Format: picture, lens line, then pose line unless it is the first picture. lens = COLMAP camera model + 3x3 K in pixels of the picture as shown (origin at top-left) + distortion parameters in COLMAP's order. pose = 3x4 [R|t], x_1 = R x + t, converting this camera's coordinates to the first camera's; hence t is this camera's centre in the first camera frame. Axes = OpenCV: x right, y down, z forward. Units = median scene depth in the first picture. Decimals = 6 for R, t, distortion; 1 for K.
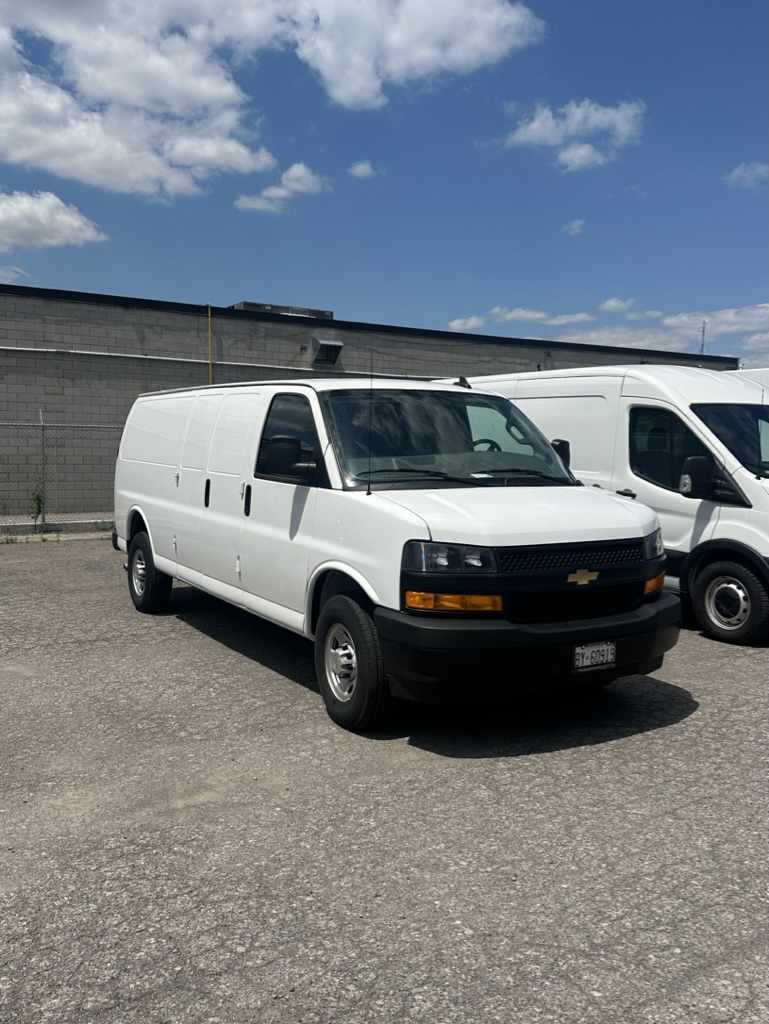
lens RADIAL K [[872.5, 0, 380.2], [0, 872.5, 503.9], [0, 0, 1]] dist [0.027375, -0.026421]
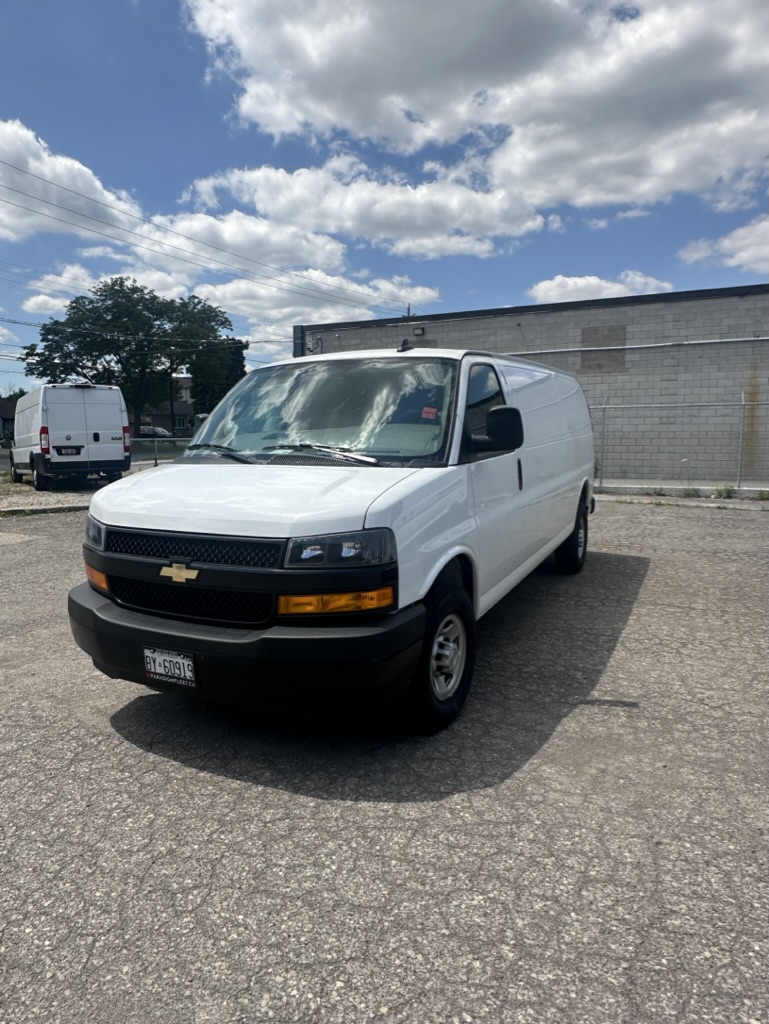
lens RADIAL K [[655.8, 0, 385.3], [0, 655.8, 506.0], [0, 0, 1]] dist [-0.002093, 0.000378]
pose [[0.530480, 0.083556, -0.843569, 0.764555], [-0.034756, 0.996437, 0.076842, -0.033957], [0.846984, -0.011444, 0.531495, 0.720532]]
